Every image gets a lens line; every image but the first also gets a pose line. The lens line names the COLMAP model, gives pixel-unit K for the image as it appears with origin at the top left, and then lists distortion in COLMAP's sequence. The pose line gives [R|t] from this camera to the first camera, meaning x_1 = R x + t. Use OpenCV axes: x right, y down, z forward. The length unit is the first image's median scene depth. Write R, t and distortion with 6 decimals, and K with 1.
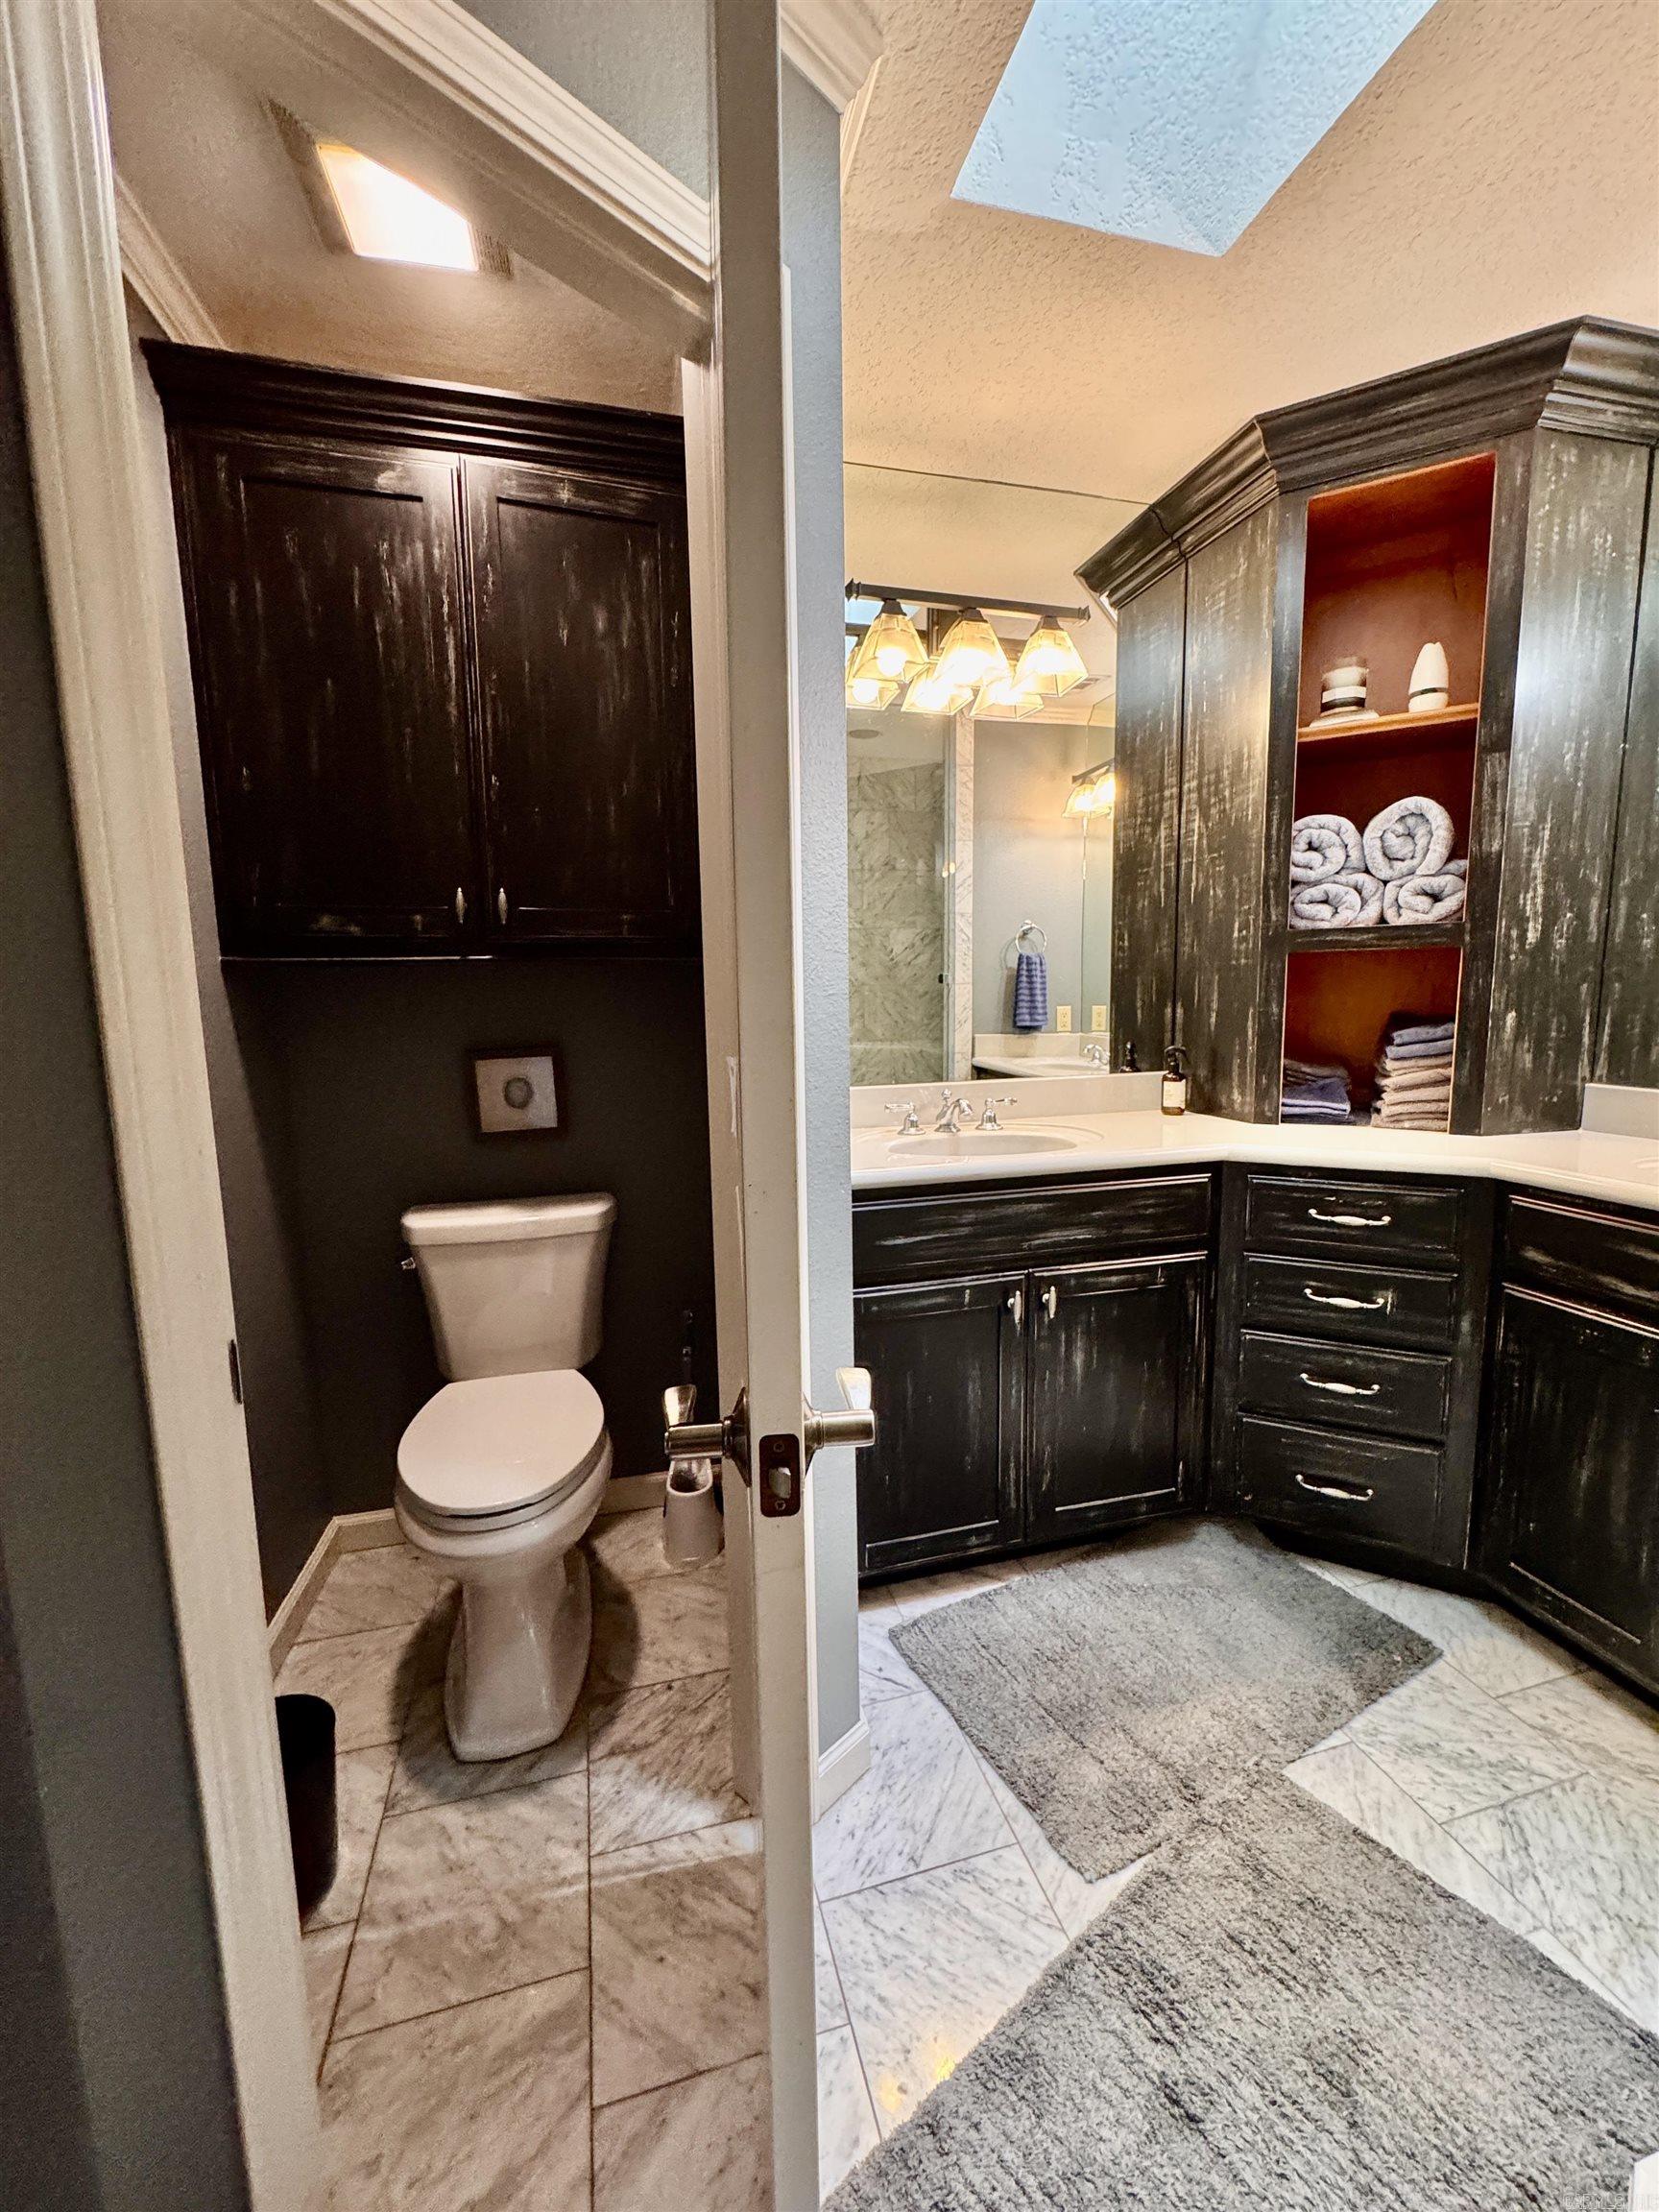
lens RADIAL K [[887.9, 0, 832.8], [0, 887.9, 1102.7], [0, 0, 1]] dist [-0.002053, 0.000988]
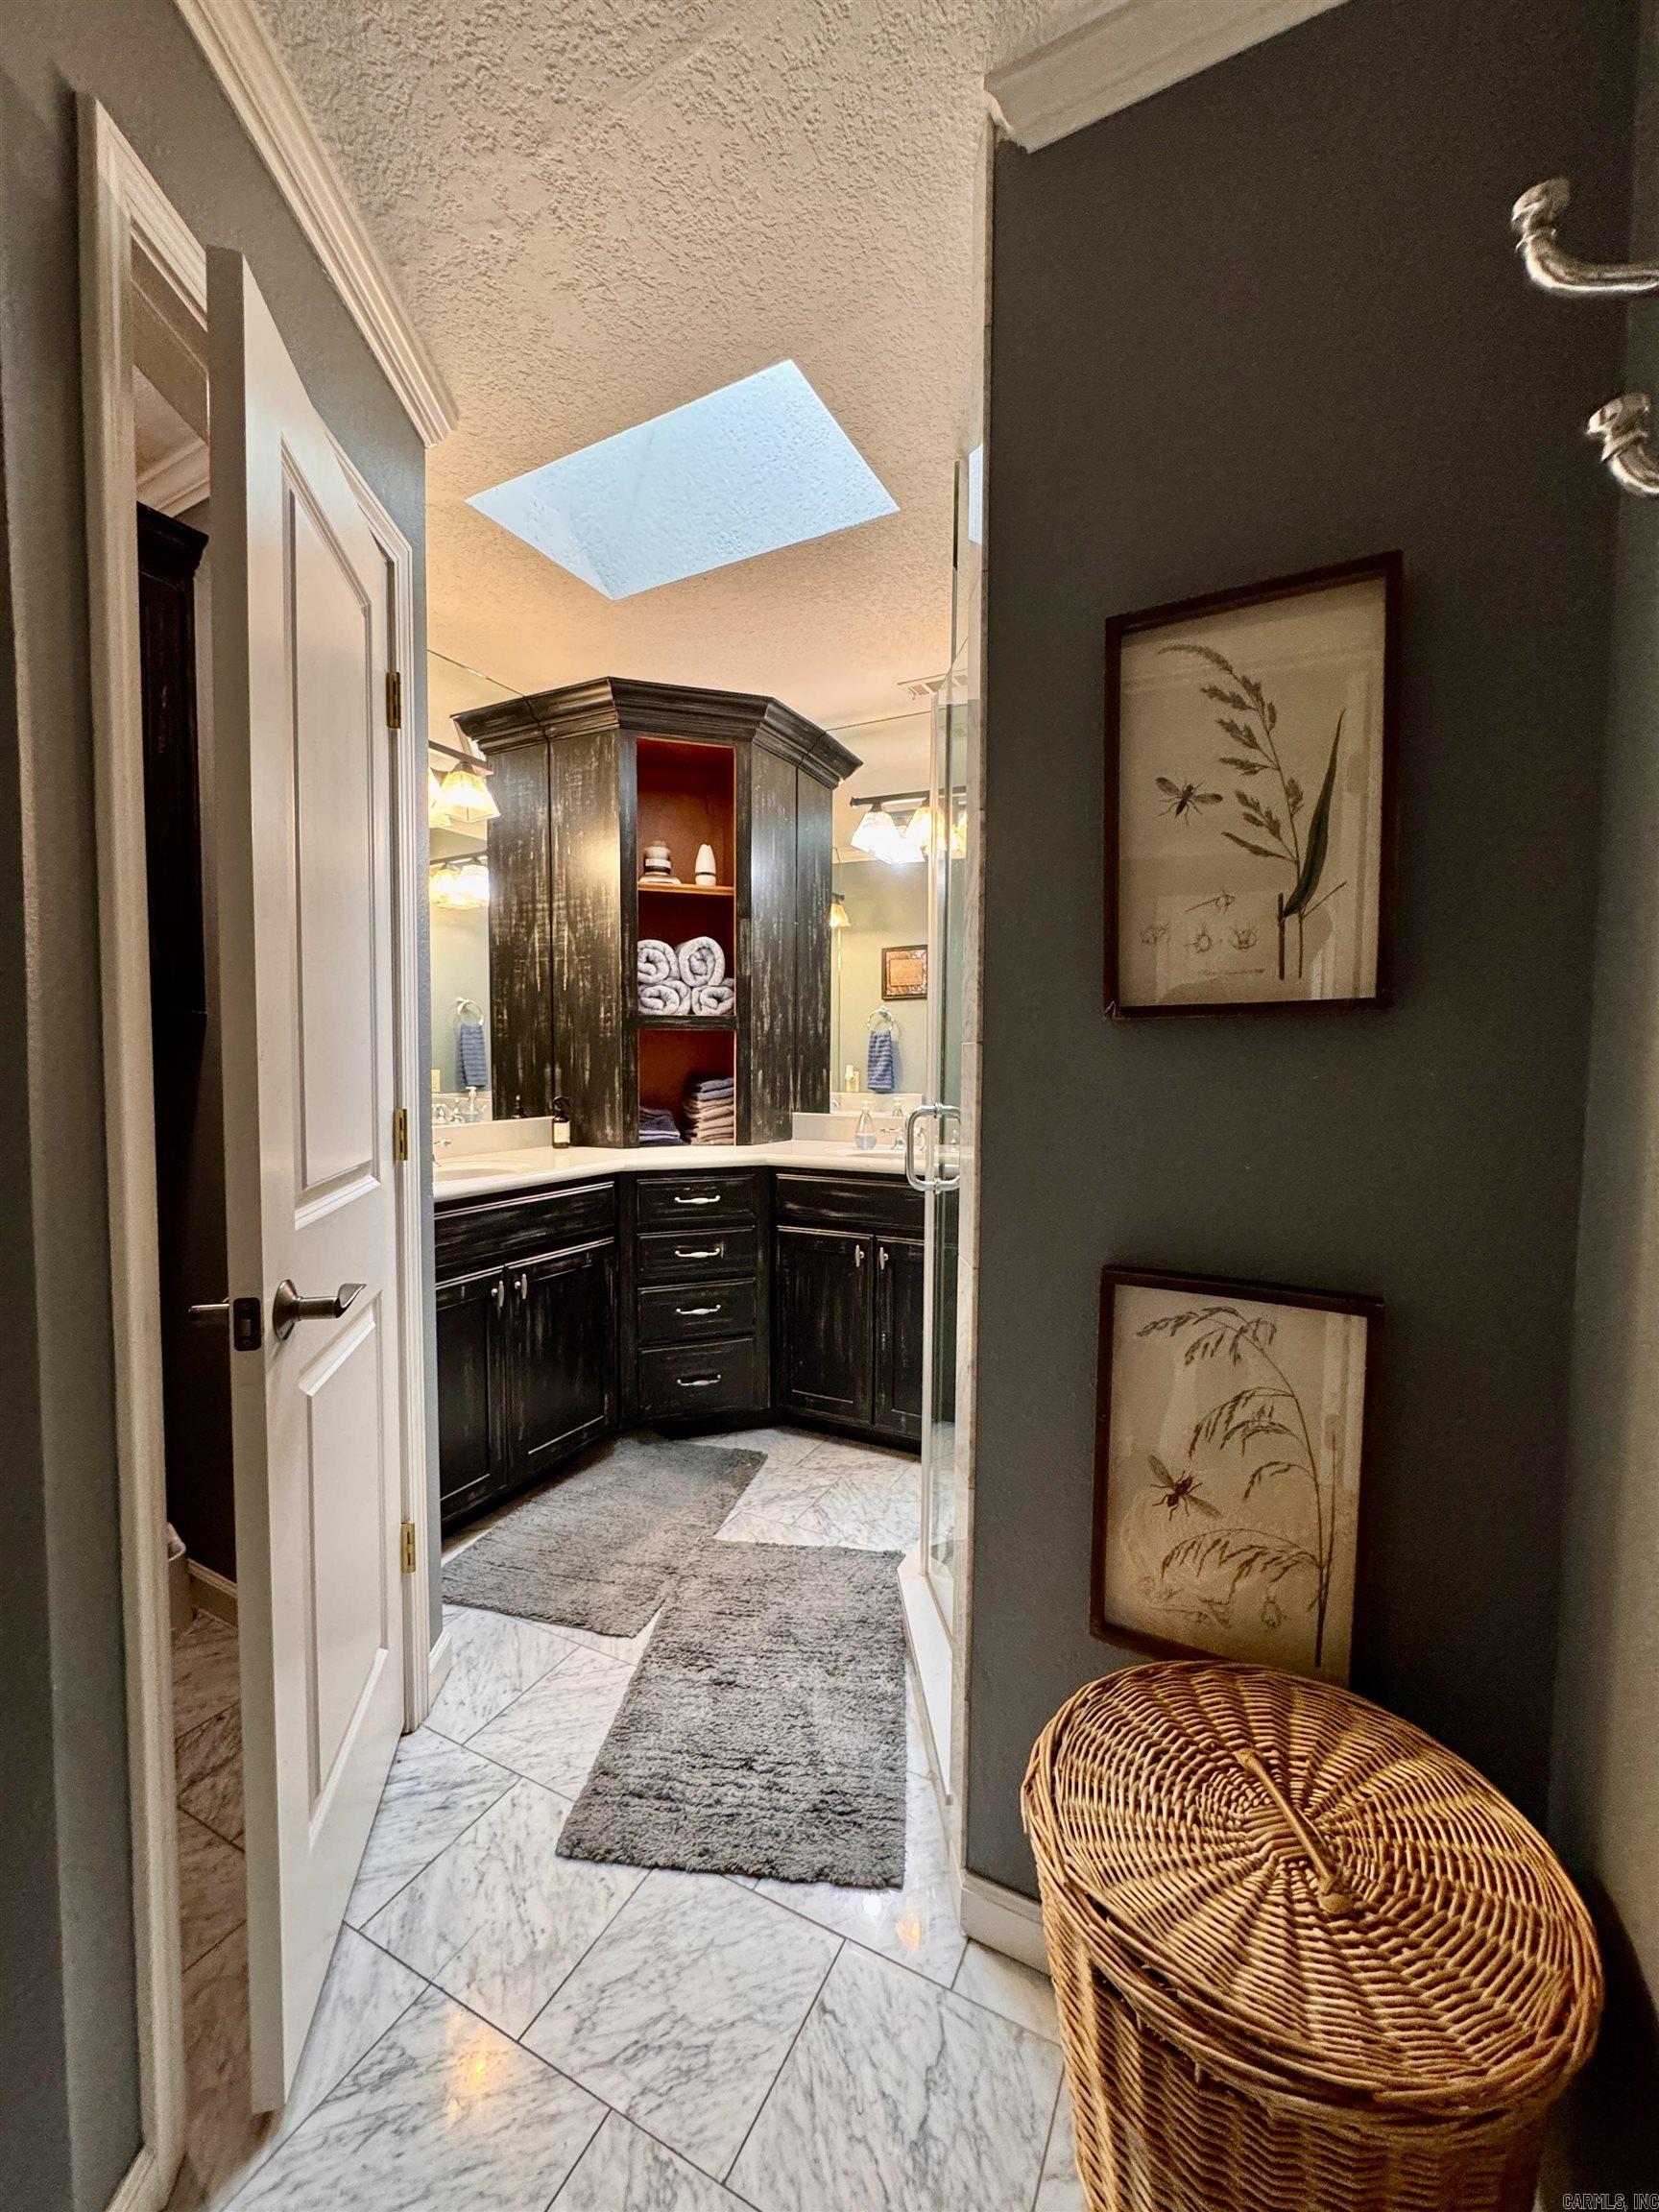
lens RADIAL K [[887.9, 0, 831.0], [0, 887.9, 1105.4], [0, 0, 1]] dist [-0.002053, 0.000988]
pose [[0.677743, -0.019743, 0.735034, -0.379016], [0.079301, 0.995771, -0.046374, 0.051905], [-0.731010, 0.089719, 0.676443, -0.227737]]
